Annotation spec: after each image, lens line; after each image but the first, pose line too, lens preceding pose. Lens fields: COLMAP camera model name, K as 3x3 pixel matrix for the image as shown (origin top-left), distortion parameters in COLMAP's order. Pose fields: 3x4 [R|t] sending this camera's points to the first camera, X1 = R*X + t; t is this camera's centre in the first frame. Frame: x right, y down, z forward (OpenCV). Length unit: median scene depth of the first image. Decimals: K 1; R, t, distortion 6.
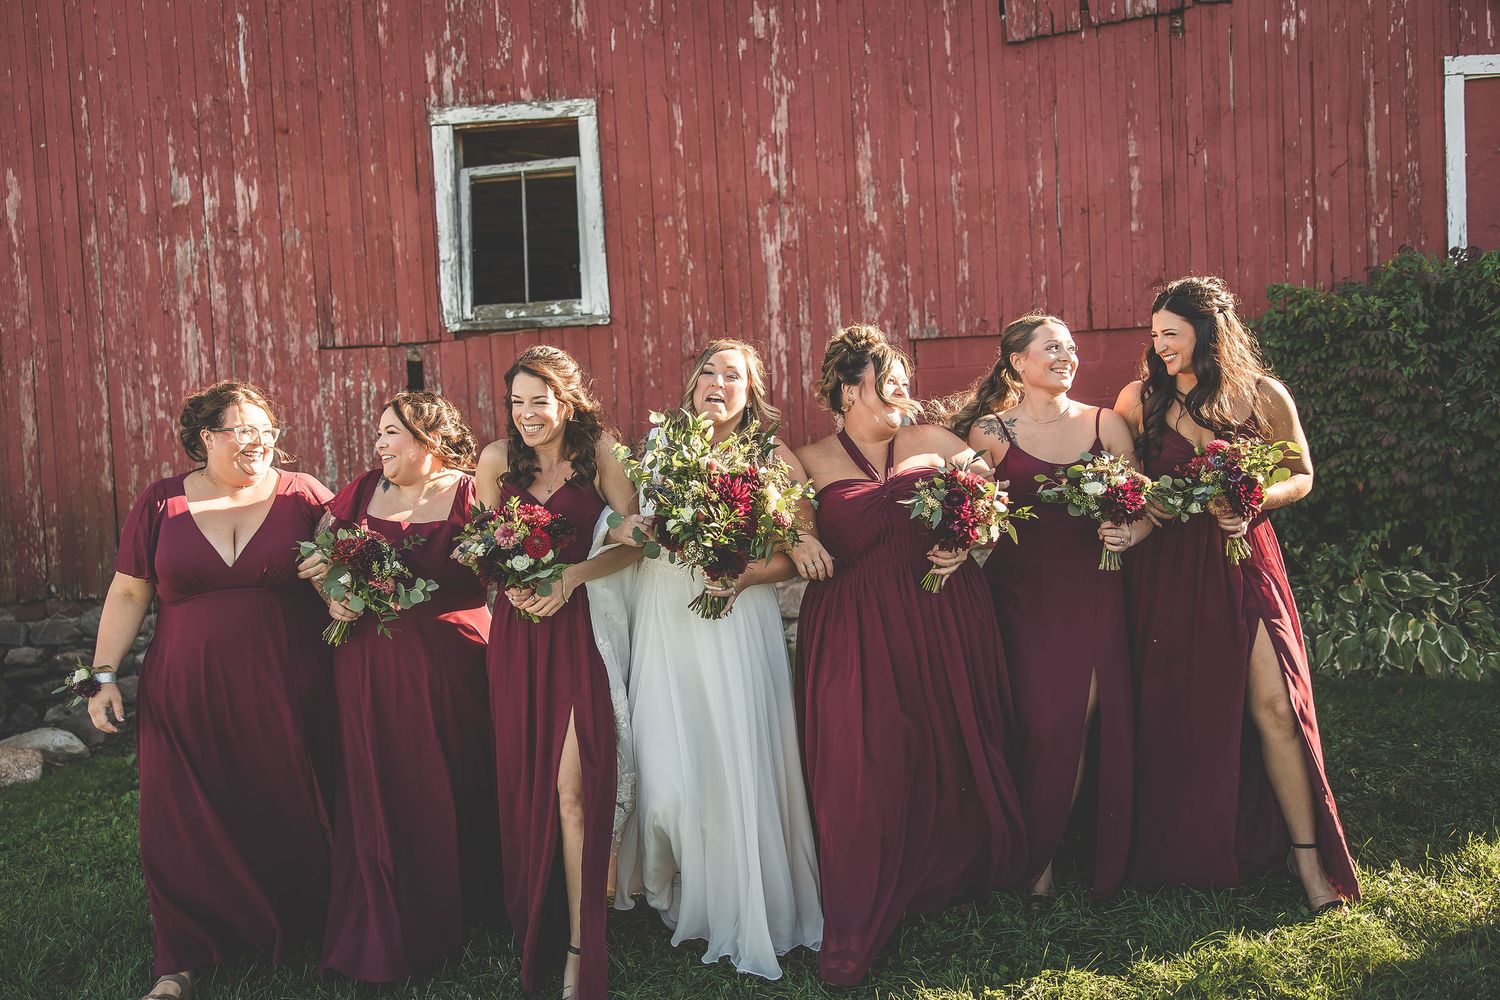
lens RADIAL K [[1187.4, 0, 740.1], [0, 1187.4, 496.3], [0, 0, 1]] dist [0.002924, -0.004439]
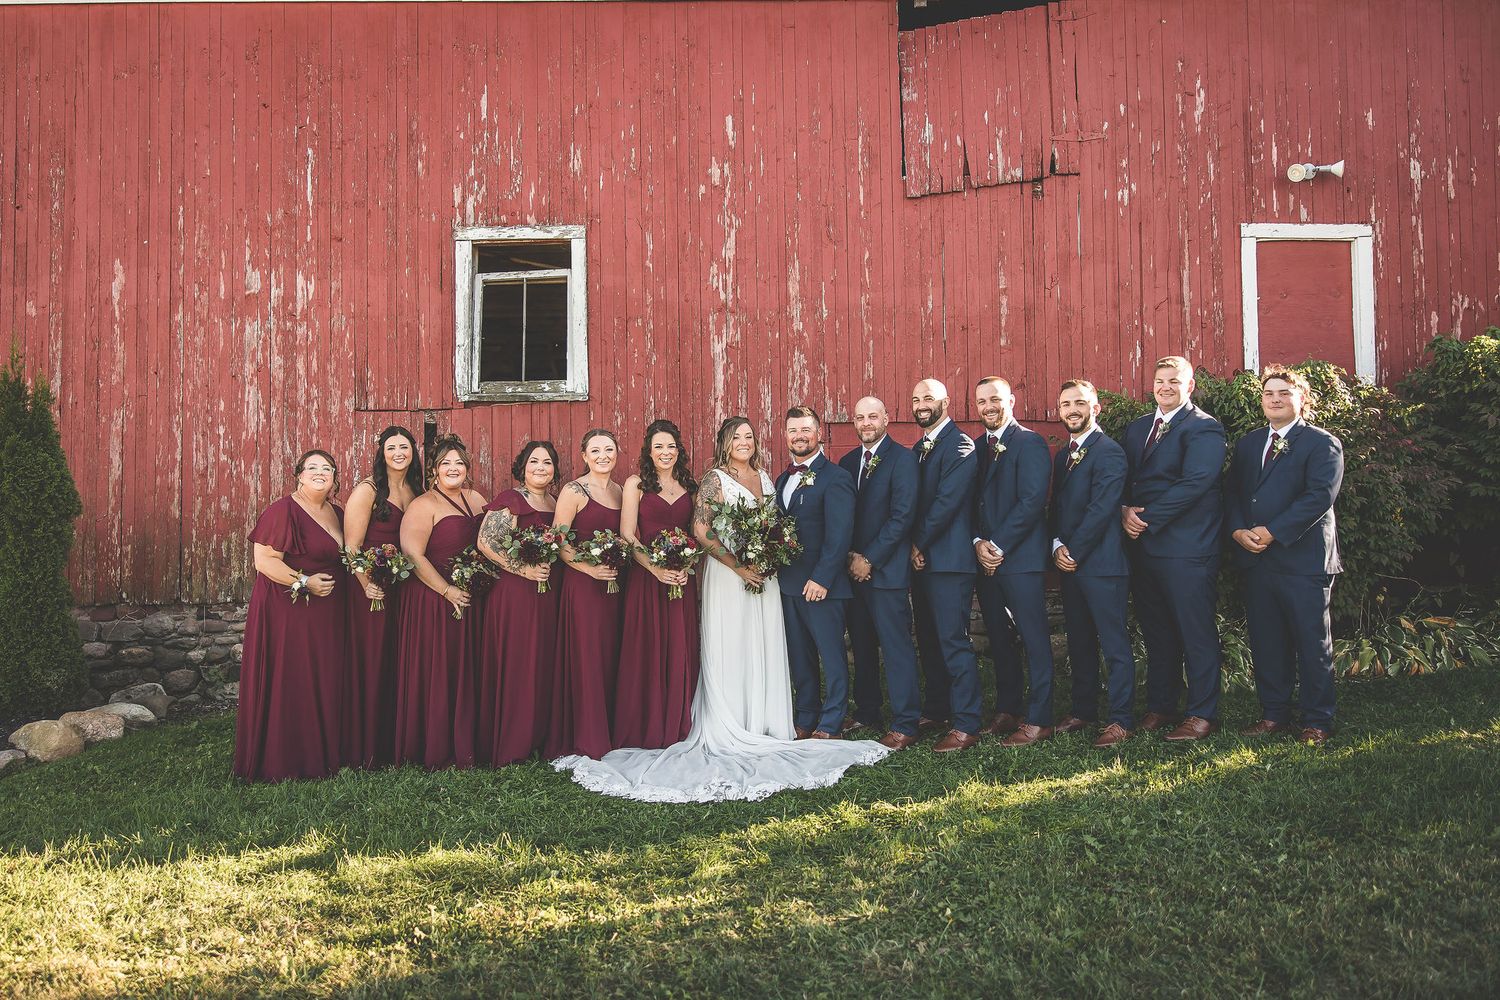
lens RADIAL K [[1187.4, 0, 734.2], [0, 1187.4, 477.7], [0, 0, 1]] dist [0.002924, -0.004439]
pose [[0.999014, 0.039928, 0.019395, 0.024073], [-0.038266, 0.996091, -0.079614, 0.030971], [-0.022498, 0.078794, 0.996637, -0.254263]]
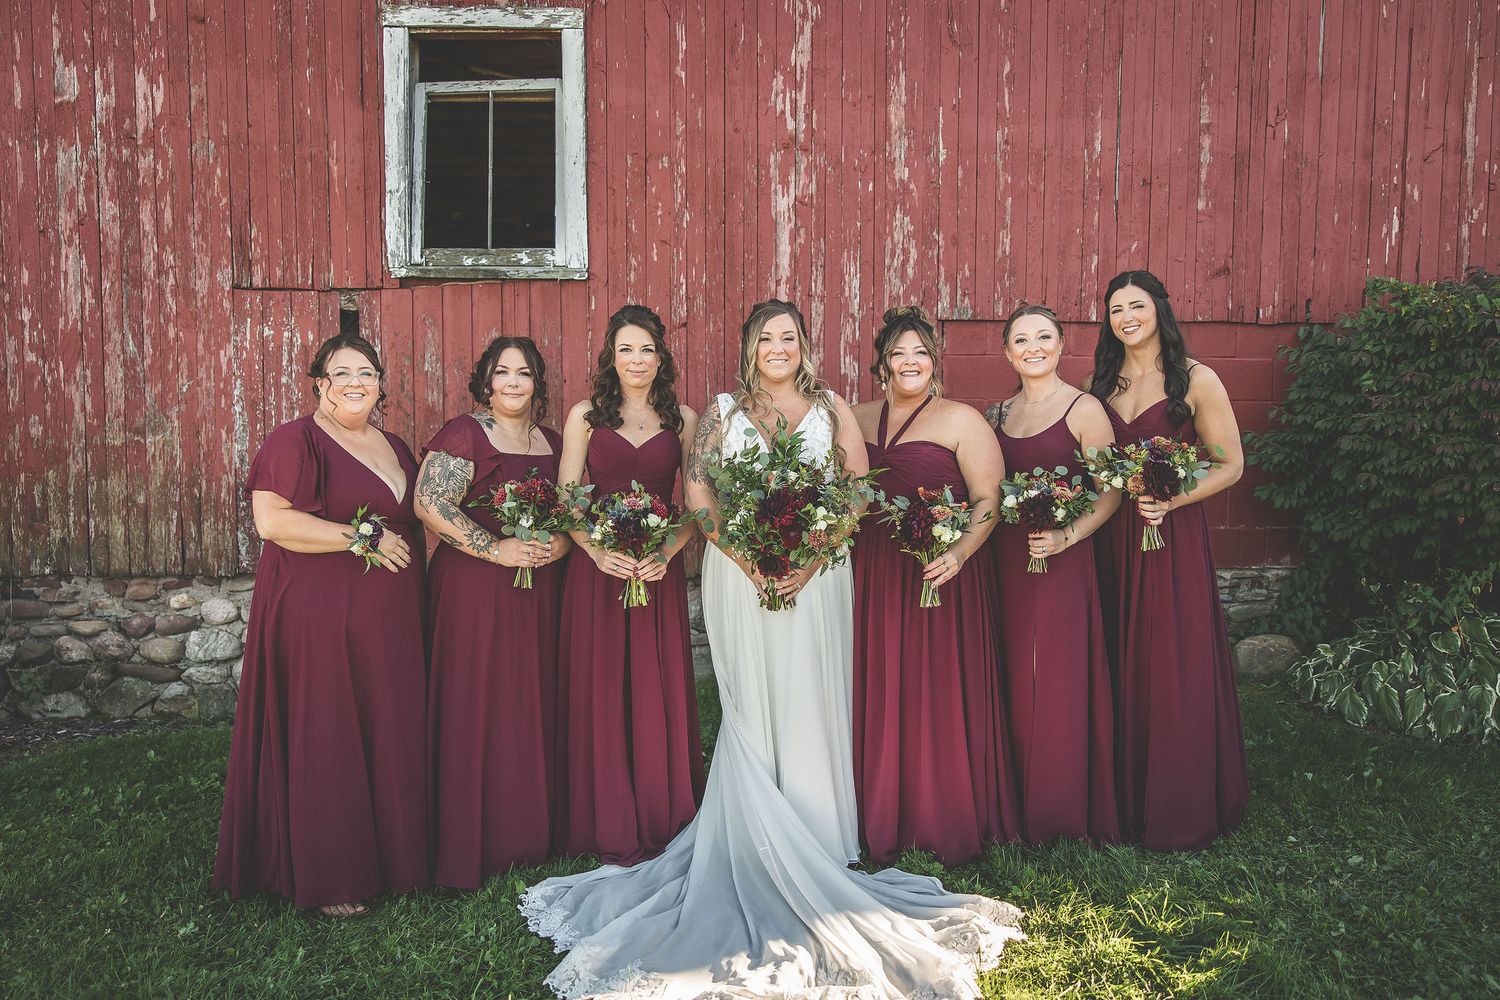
lens RADIAL K [[1187.4, 0, 747.8], [0, 1187.4, 510.0], [0, 0, 1]] dist [0.002924, -0.004439]
pose [[0.996643, 0.049338, 0.065339, -0.043684], [-0.050621, 0.998553, 0.018133, -0.003391], [-0.064350, -0.021379, 0.997698, 0.150083]]
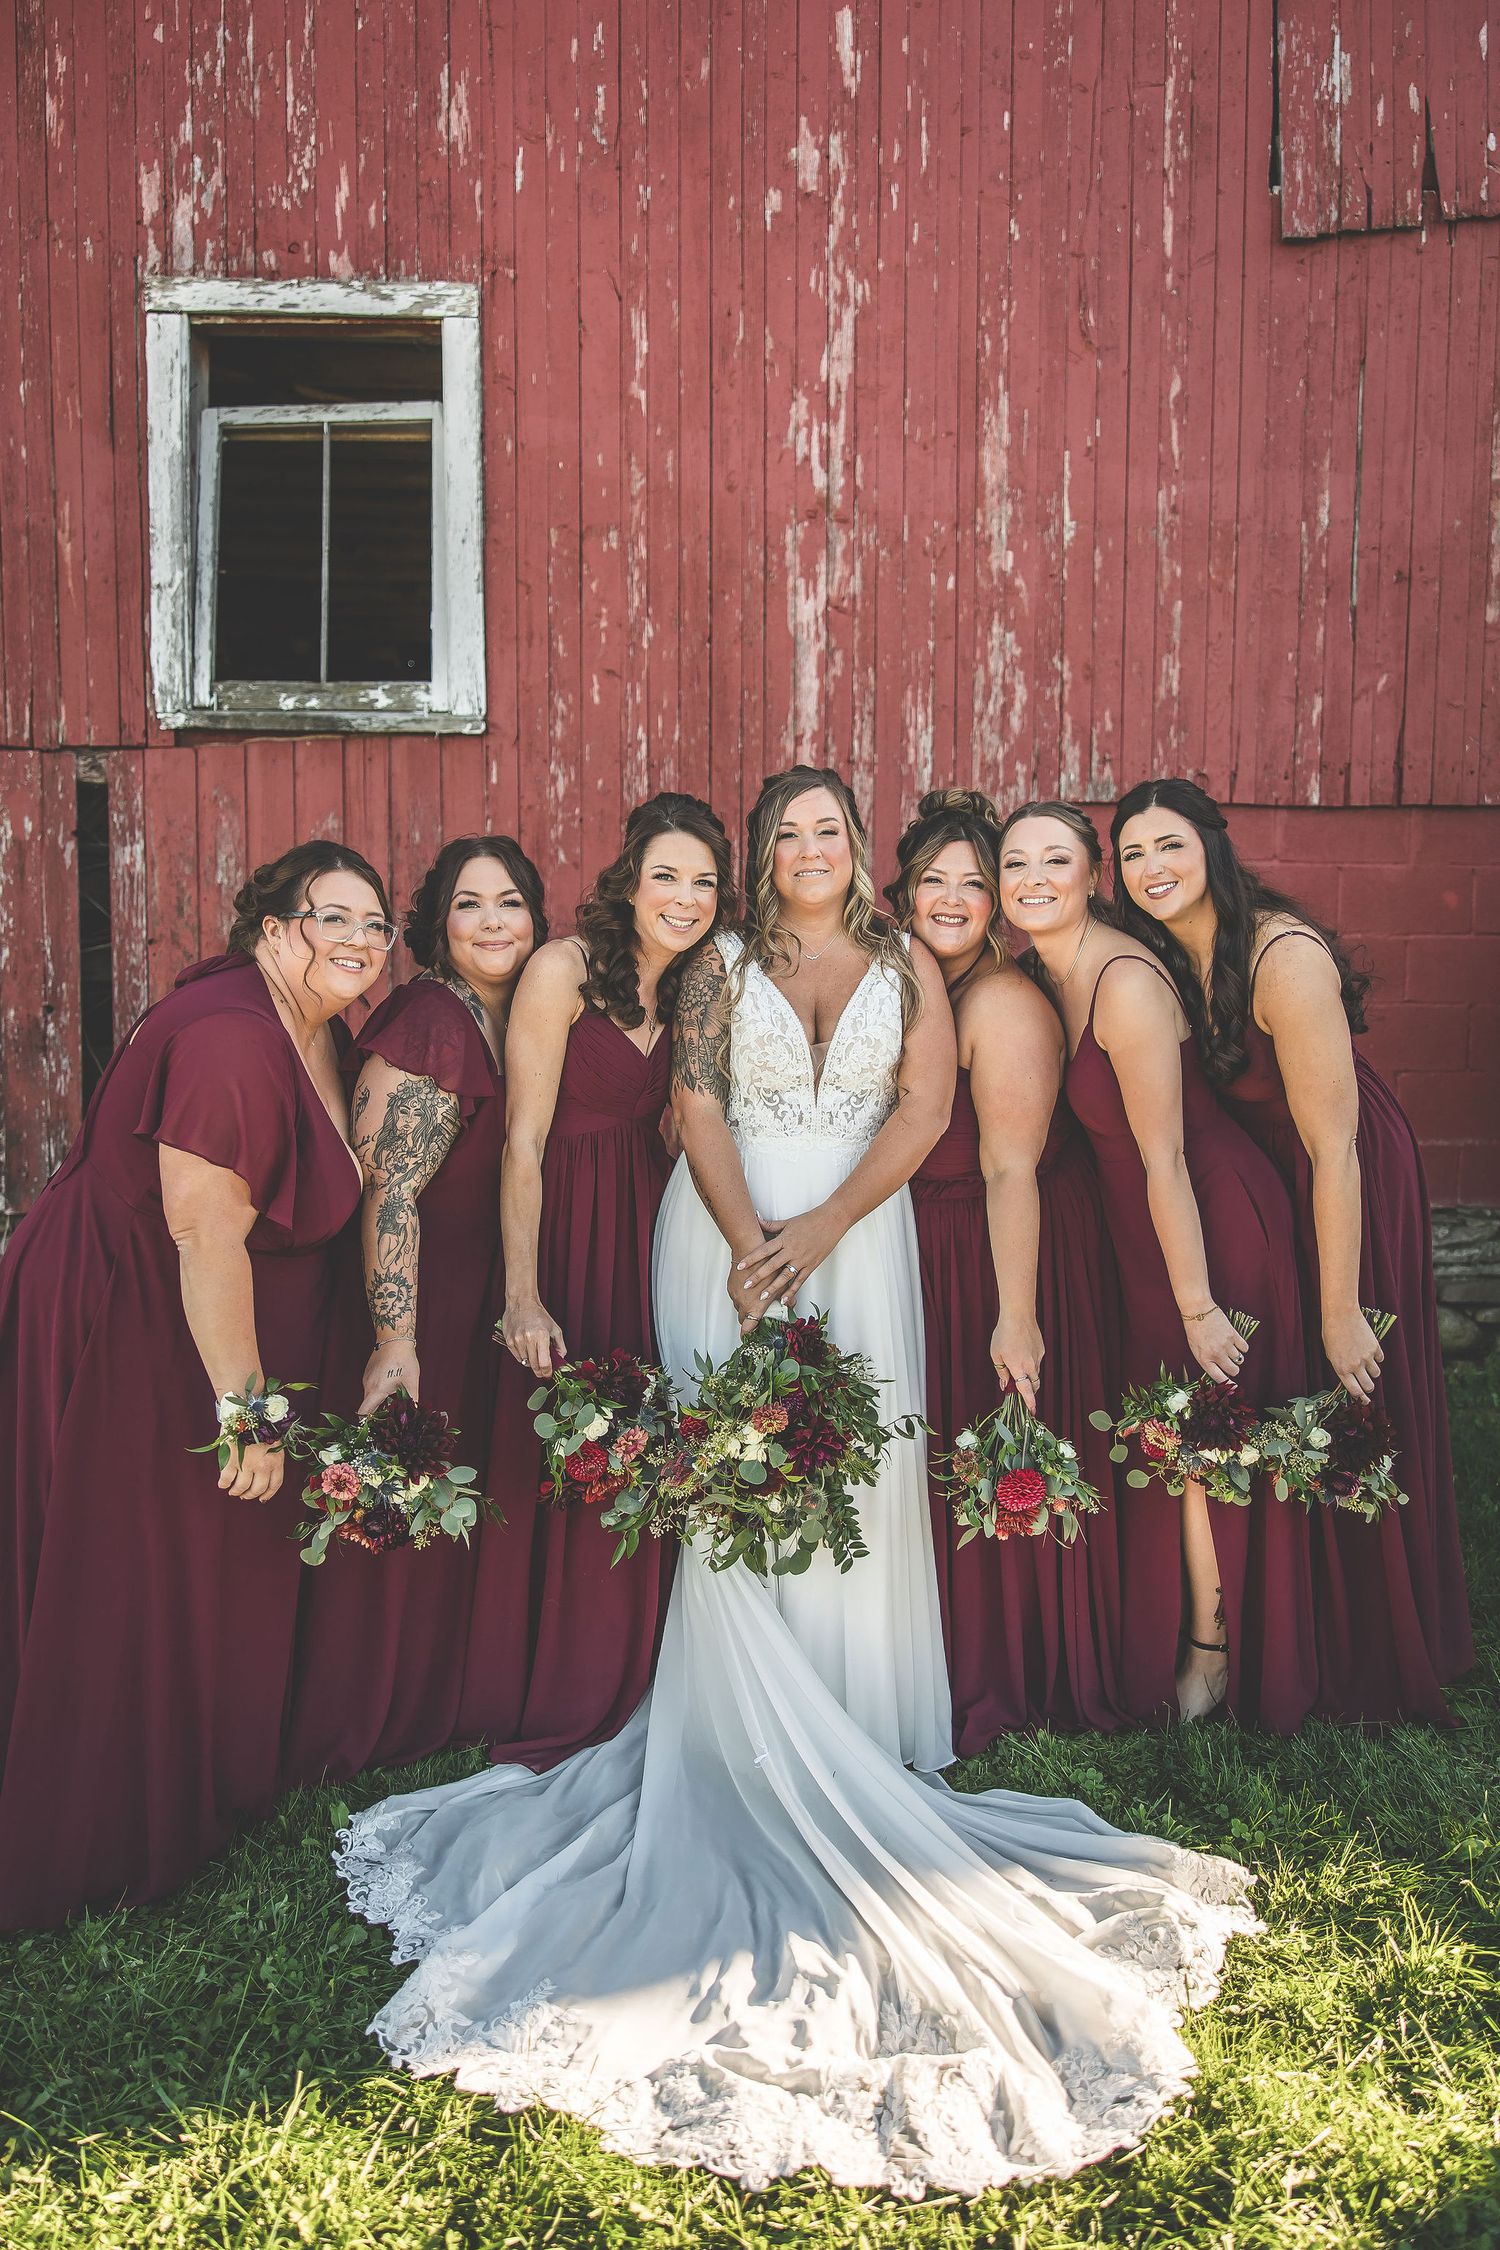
lens RADIAL K [[1781.1, 0, 751.3], [0, 1781.1, 1115.5], [0, 0, 1]] dist [0.002924, -0.004439]
pose [[0.996252, 0.051047, 0.069827, -0.040767], [-0.053108, 0.998197, 0.027979, -0.008876], [-0.068273, -0.031583, 0.997167, 0.222889]]
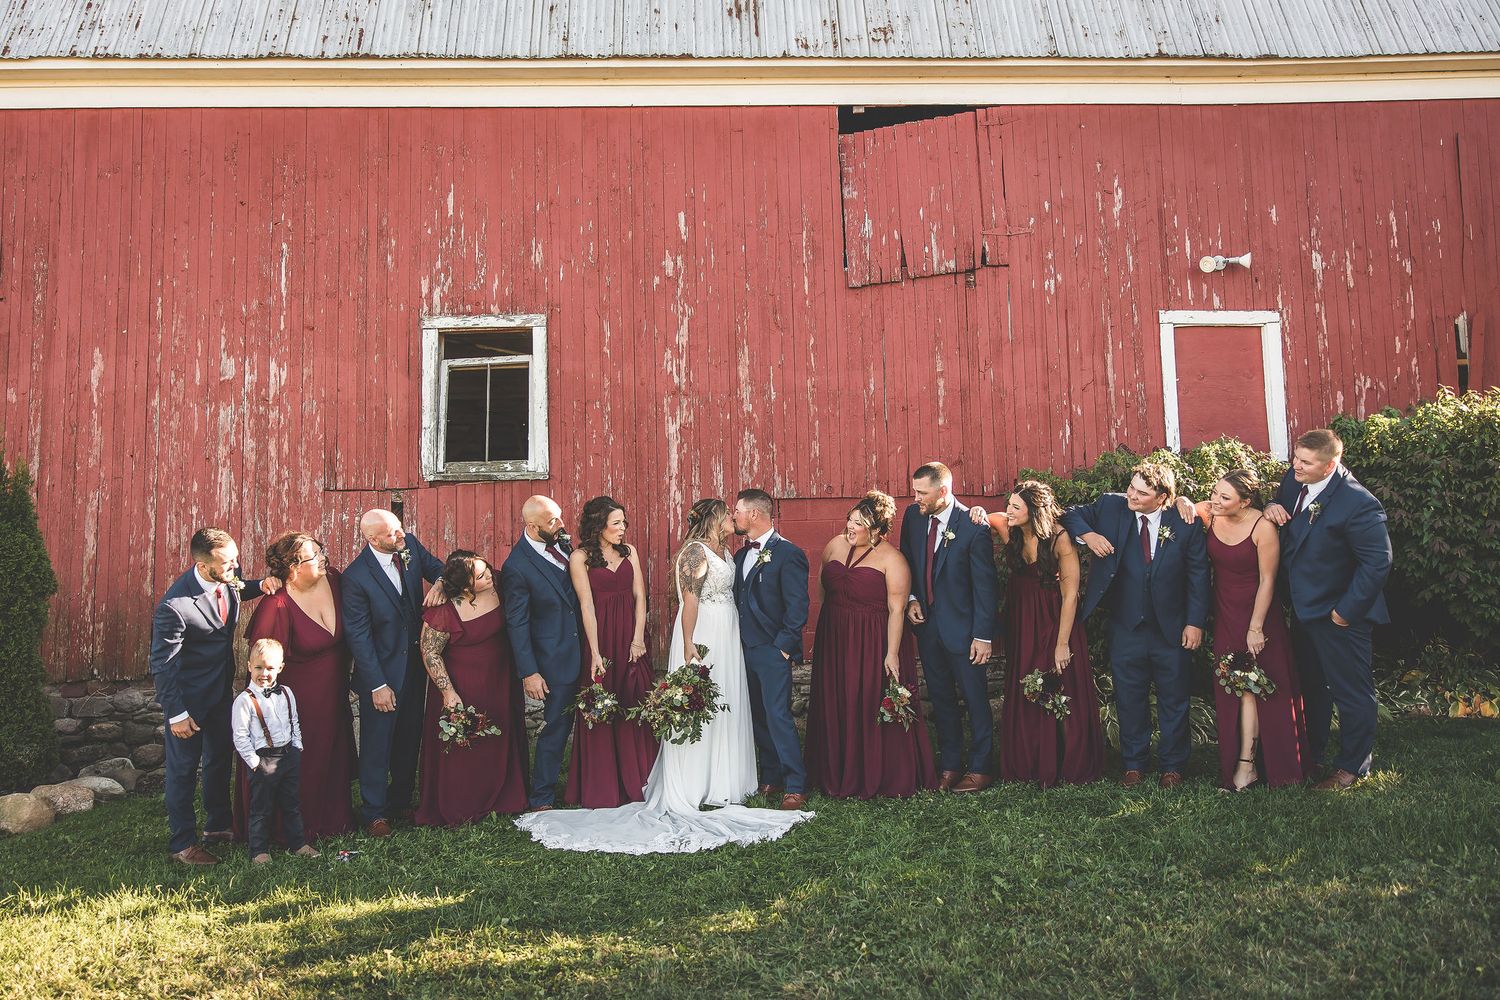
lens RADIAL K [[1187.4, 0, 739.7], [0, 1187.4, 478.0], [0, 0, 1]] dist [0.002924, -0.004439]
pose [[0.998448, 0.033969, 0.044121, 0.044643], [-0.027333, 0.989322, -0.143162, 0.036914], [-0.048514, 0.141734, 0.988715, -0.319728]]
